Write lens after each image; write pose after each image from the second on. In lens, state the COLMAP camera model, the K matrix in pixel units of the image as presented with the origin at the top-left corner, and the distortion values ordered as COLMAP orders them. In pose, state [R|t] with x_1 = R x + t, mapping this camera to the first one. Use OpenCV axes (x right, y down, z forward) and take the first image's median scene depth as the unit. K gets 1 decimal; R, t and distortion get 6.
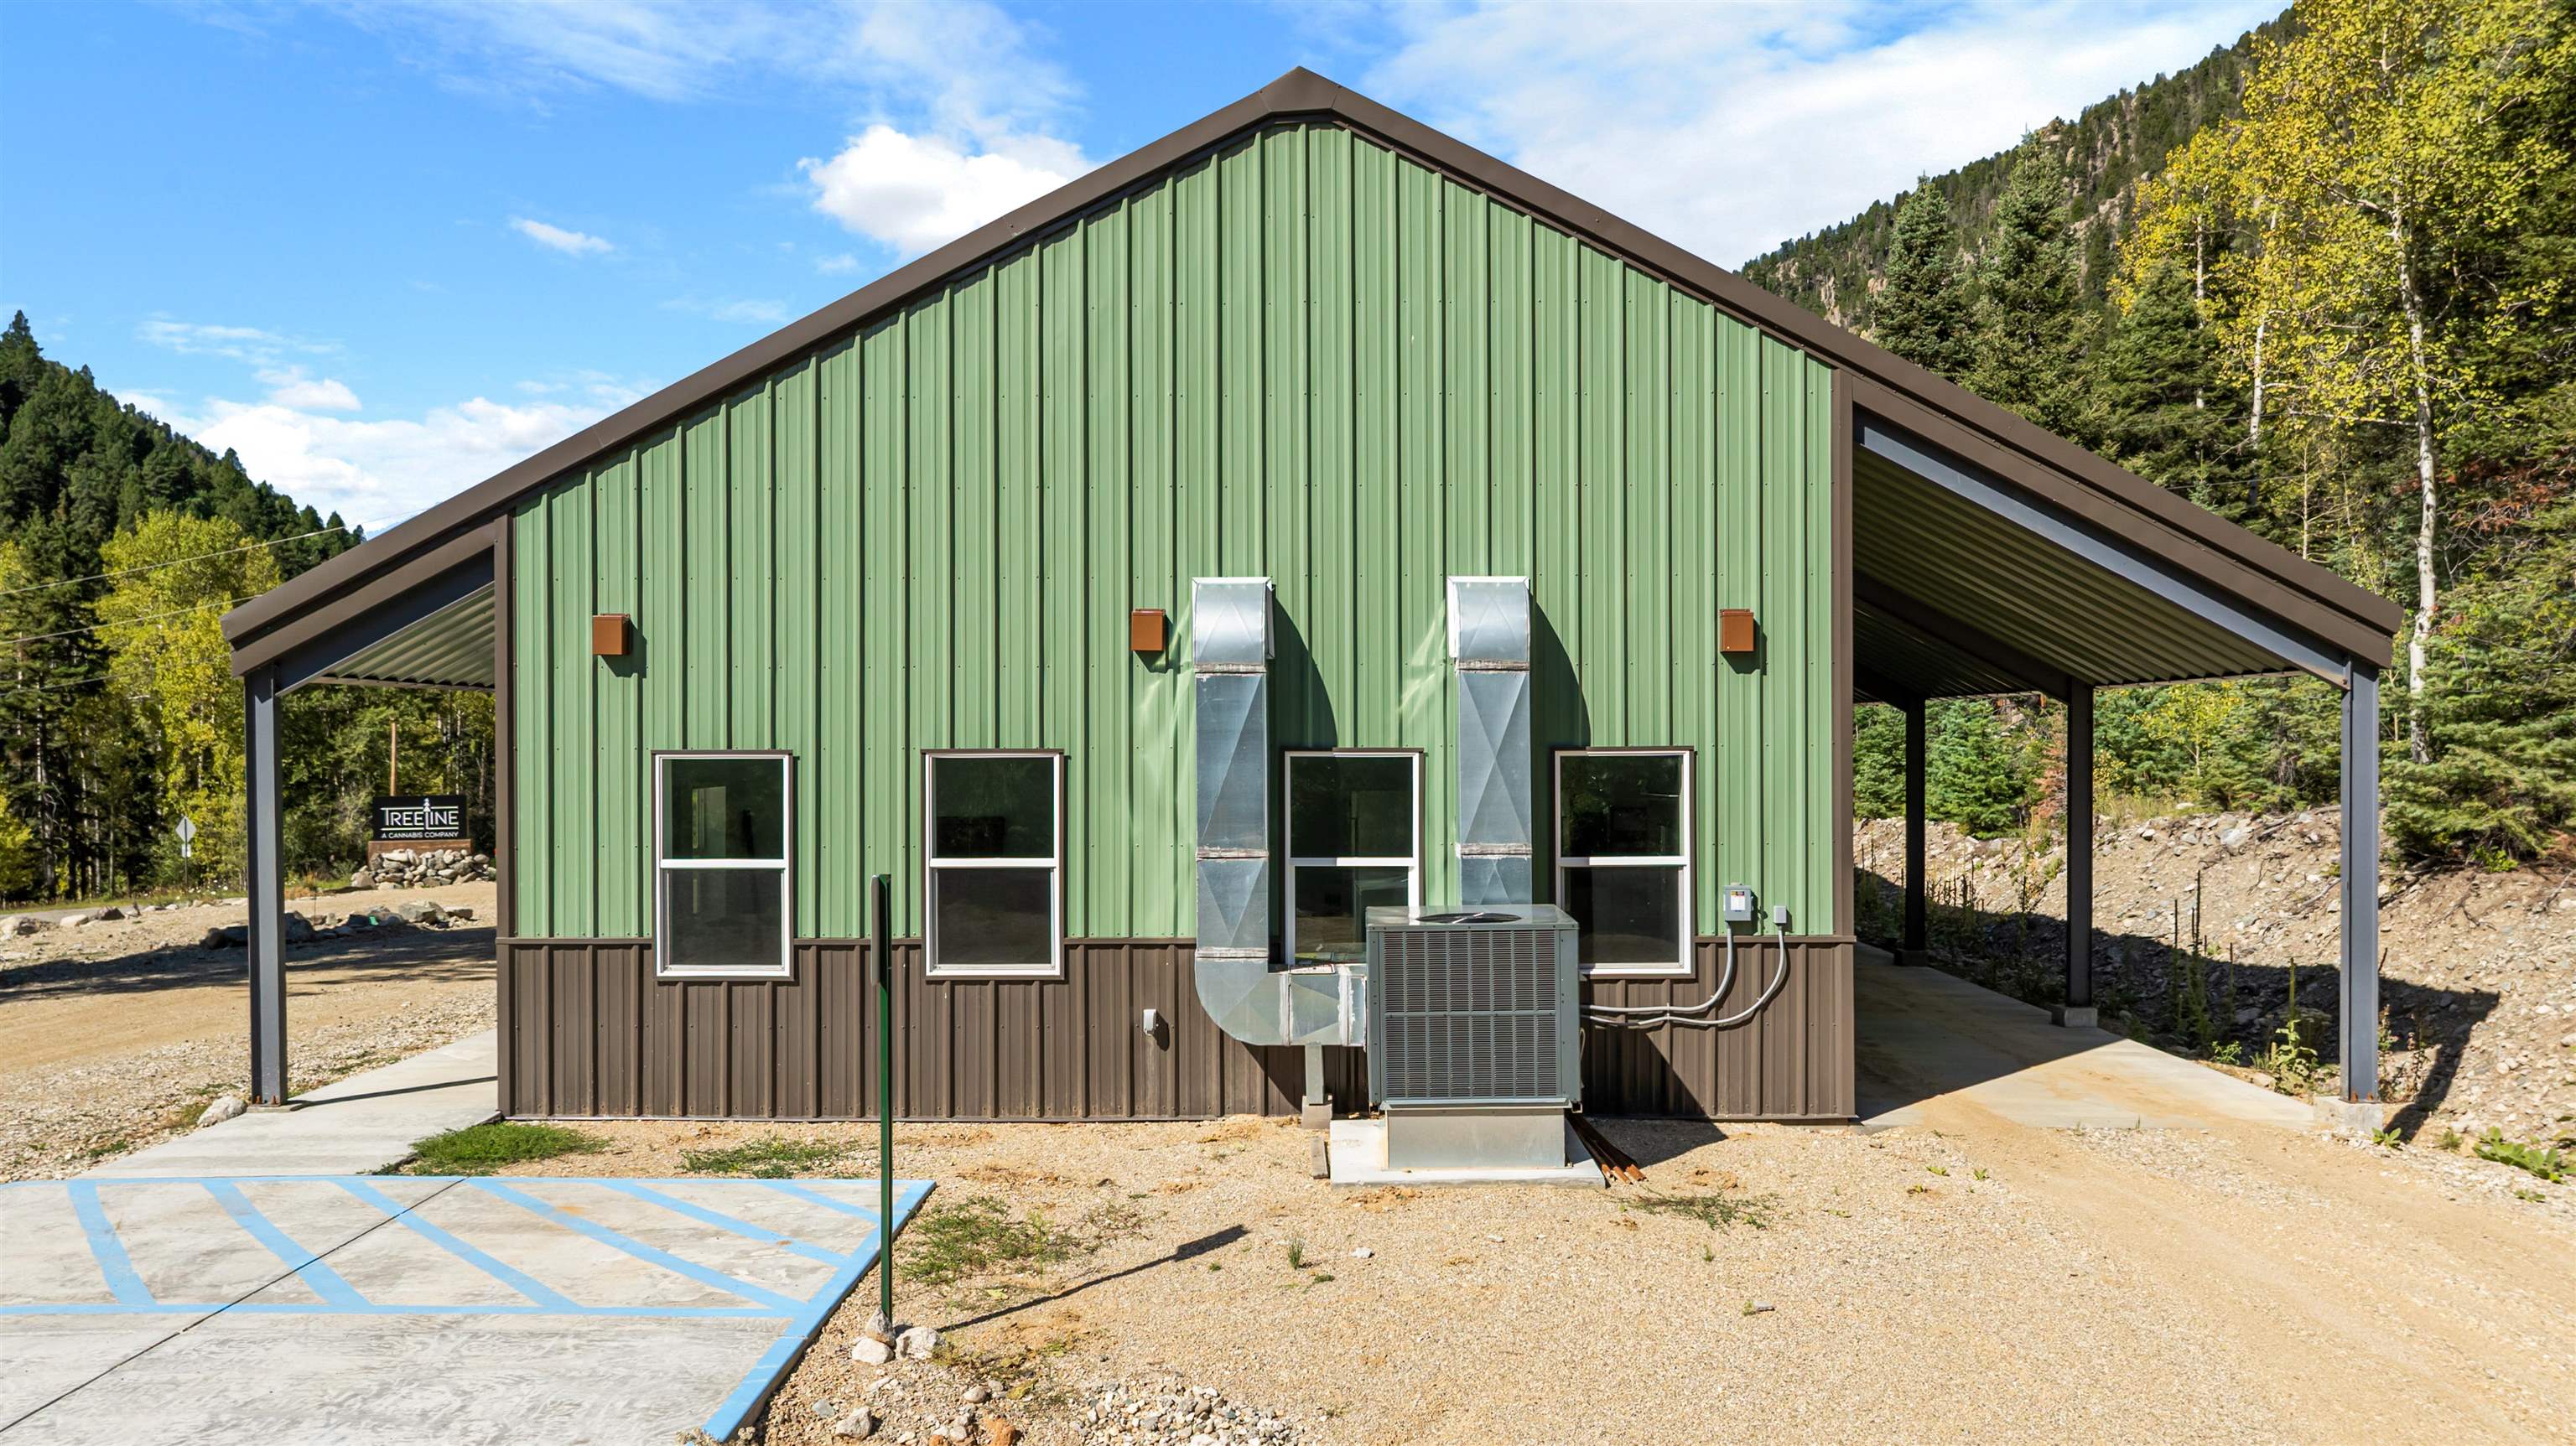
lens RADIAL K [[1829.2, 0, 1298.8], [0, 1829.2, 784.4], [0, 0, 1]] dist [-0.074265, 0.093522]
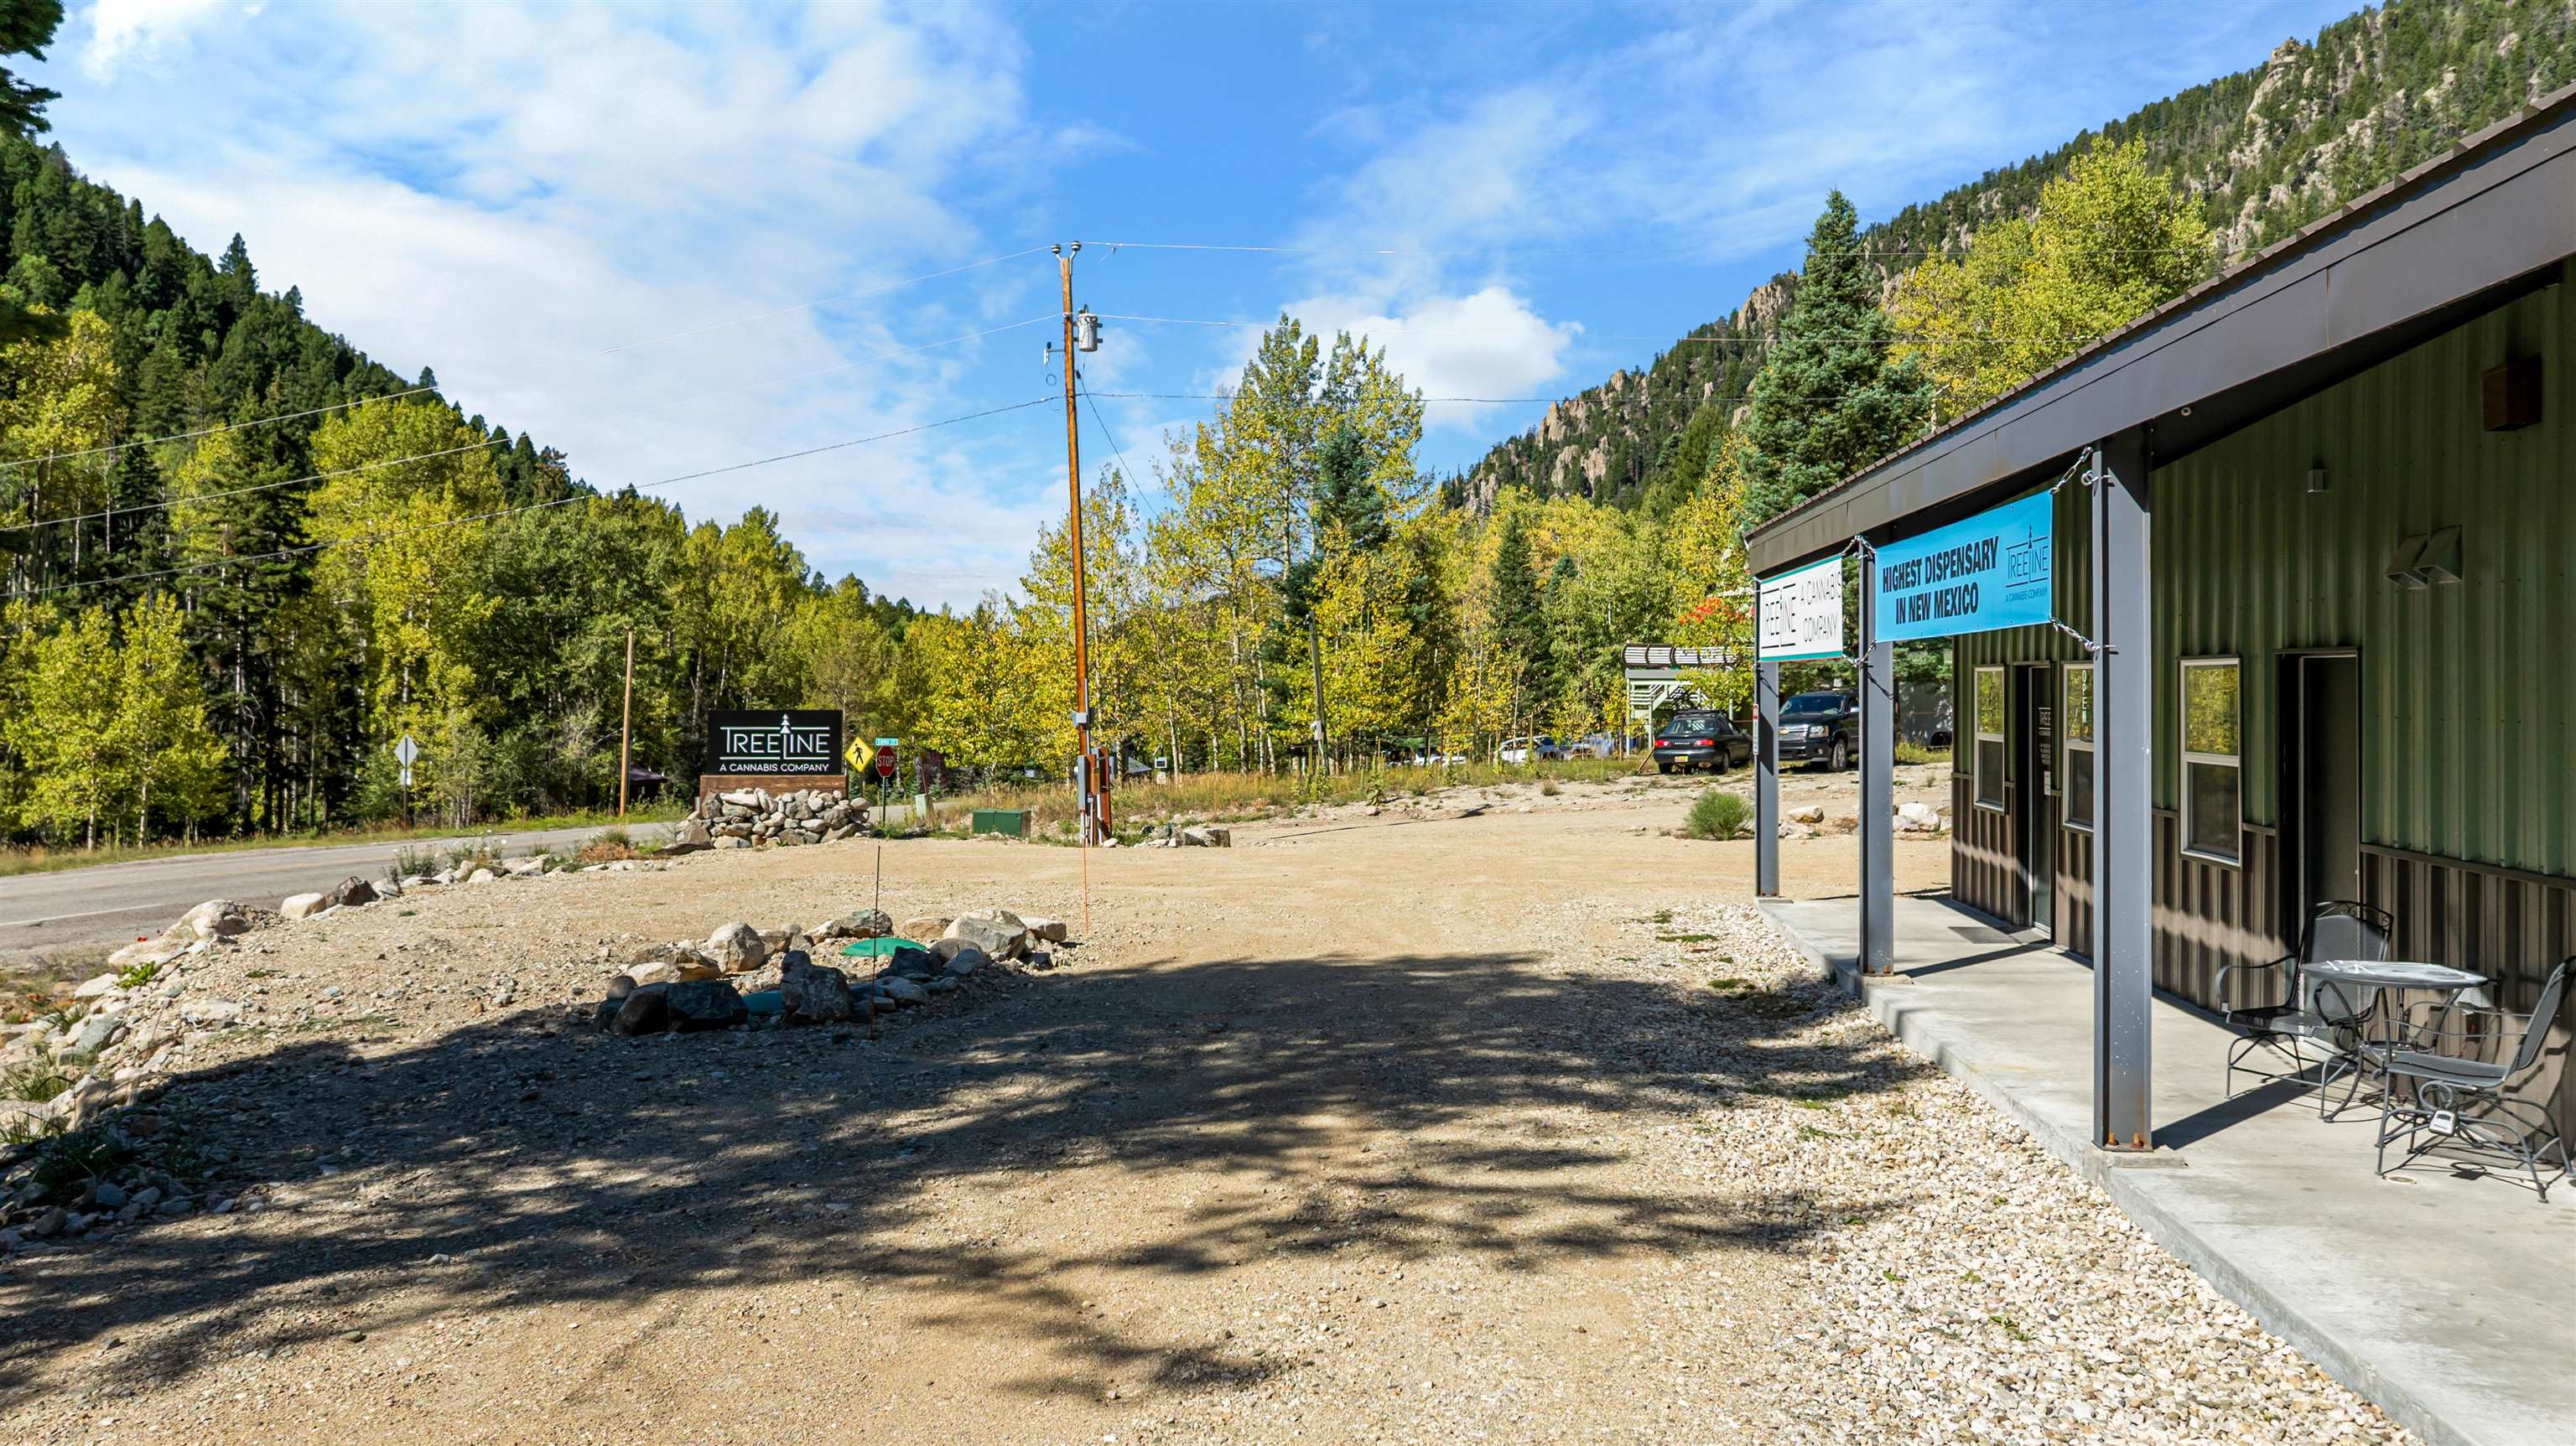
lens RADIAL K [[1814.9, 0, 1290.6], [0, 1814.9, 643.1], [0, 0, 1]] dist [-0.022531, 0.004737]
pose [[0.996801, 0.016177, -0.078265, -0.118723], [-0.019716, 0.998808, -0.044663, 0.003820], [0.077449, 0.046063, 0.995932, 0.164059]]
